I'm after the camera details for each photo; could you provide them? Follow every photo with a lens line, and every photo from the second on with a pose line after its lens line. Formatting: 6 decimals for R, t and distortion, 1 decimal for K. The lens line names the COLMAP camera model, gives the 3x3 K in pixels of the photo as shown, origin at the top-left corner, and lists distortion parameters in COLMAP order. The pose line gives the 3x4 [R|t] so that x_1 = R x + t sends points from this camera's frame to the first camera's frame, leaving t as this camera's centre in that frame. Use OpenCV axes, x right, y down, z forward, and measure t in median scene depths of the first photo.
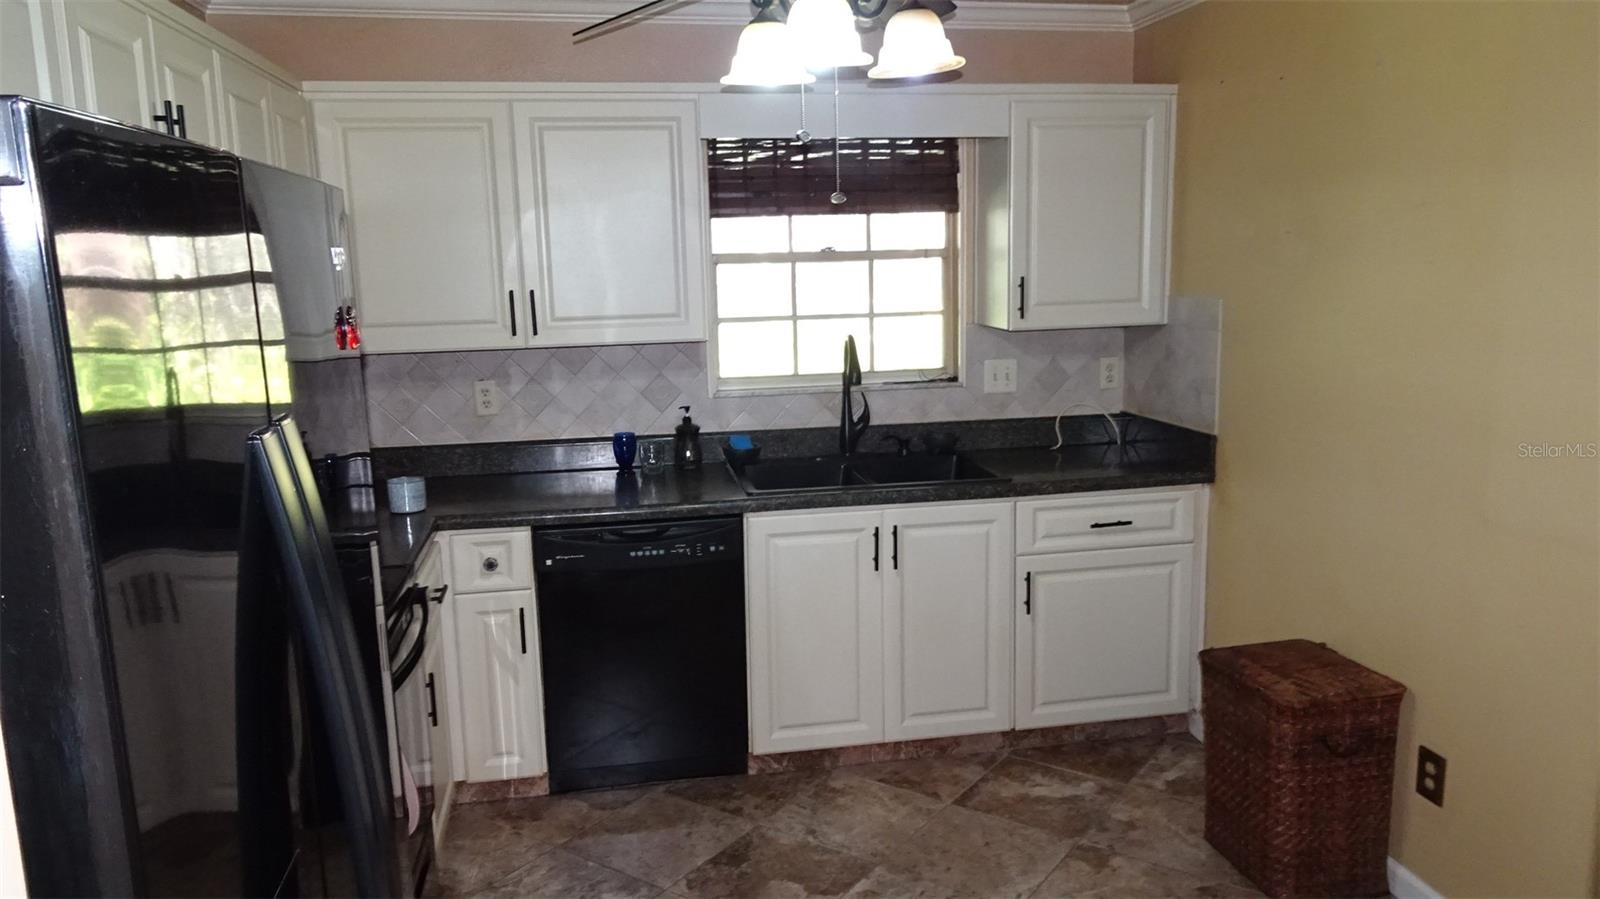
lens RADIAL K [[1137.4, 0, 806.2], [0, 1137.4, 448.3], [0, 0, 1]] dist [0.005201, 0.001592]
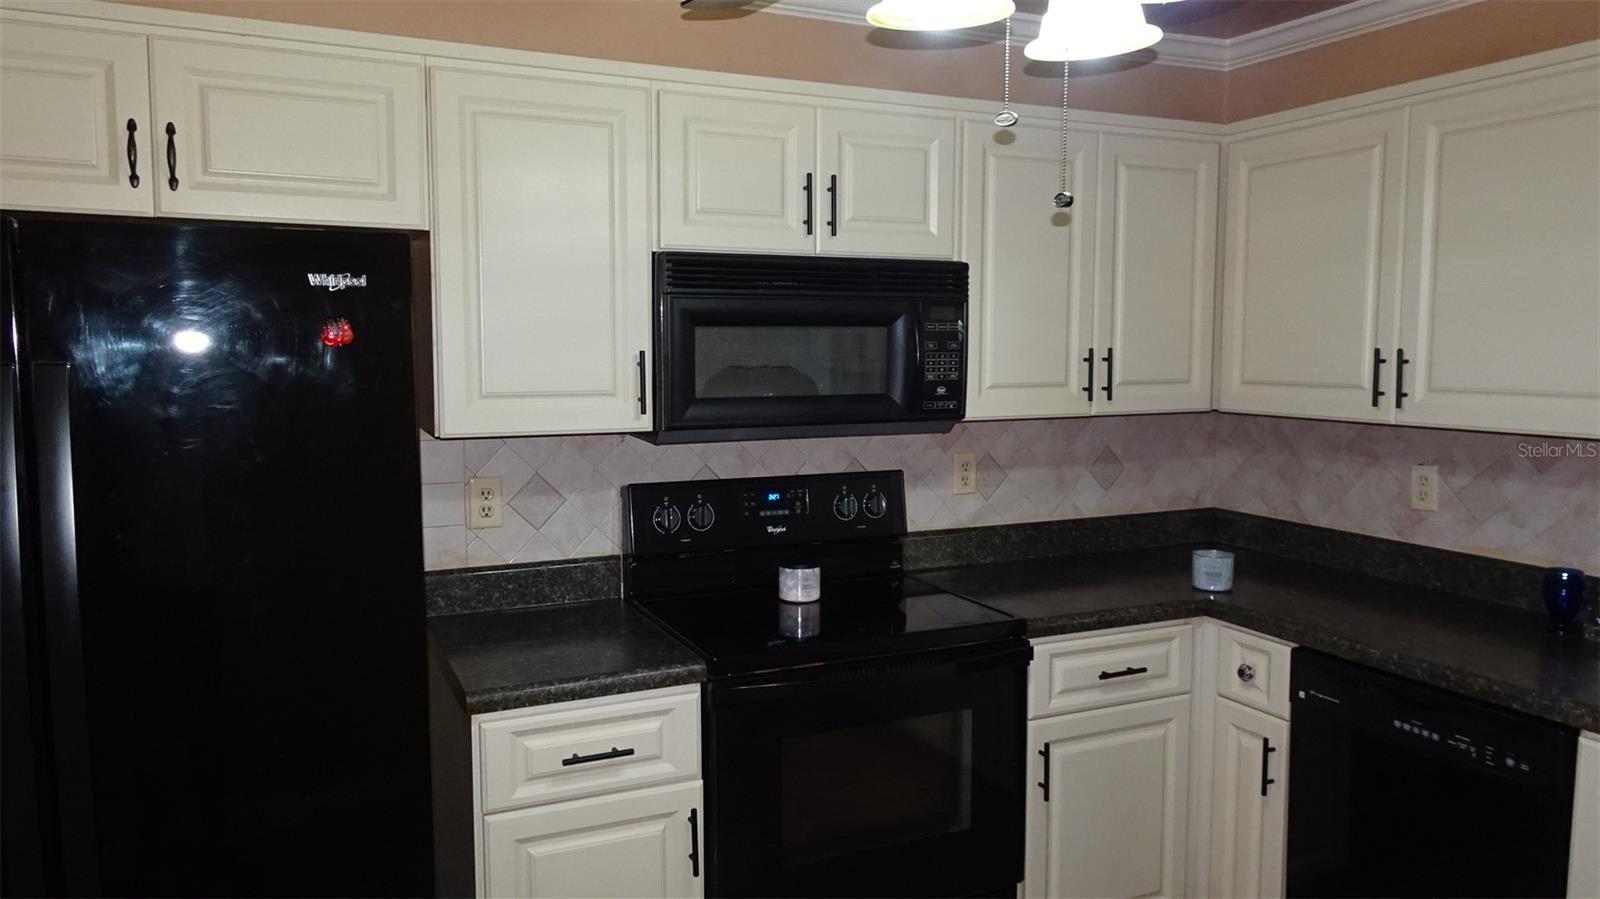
lens RADIAL K [[1137.4, 0, 806.2], [0, 1137.4, 448.3], [0, 0, 1]] dist [0.005201, 0.001592]
pose [[0.253069, 0.114222, -0.960682, 0.381484], [-0.172066, 0.982488, 0.071488, -0.057282], [0.952024, 0.147209, 0.268291, 0.405647]]
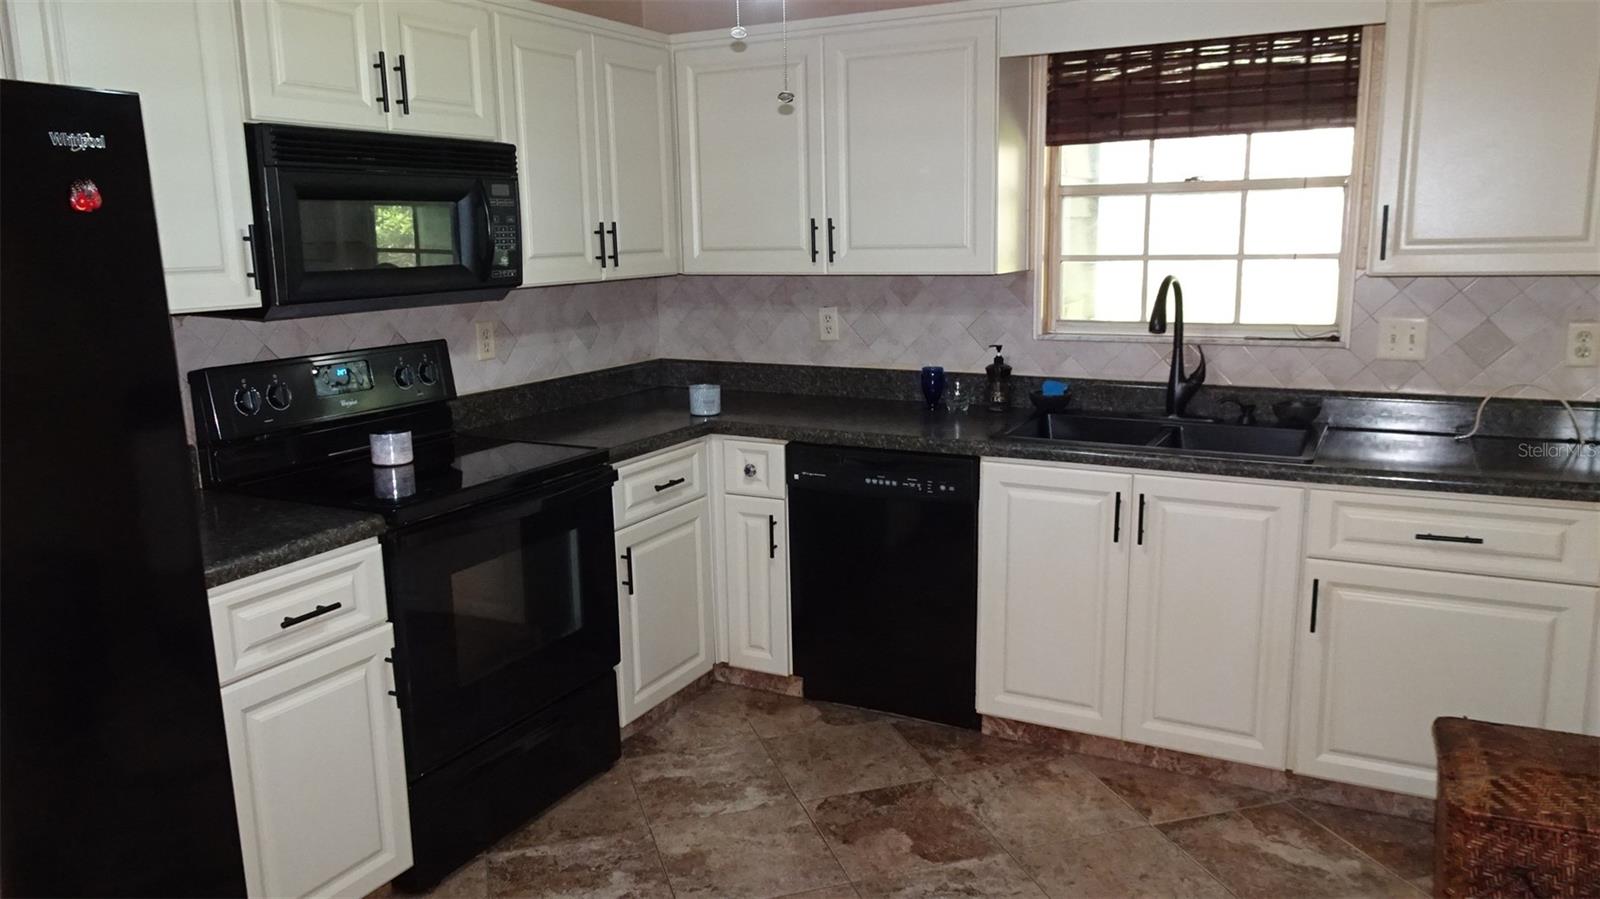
lens RADIAL K [[1139.4, 0, 807.7], [0, 1139.4, 443.7], [0, 0, 1]] dist [0.010140, -0.000818]
pose [[0.789887, 0.121214, -0.601154, 0.378485], [-0.105034, 0.992527, 0.062119, 0.002689], [0.604191, 0.014074, 0.796715, 0.149950]]
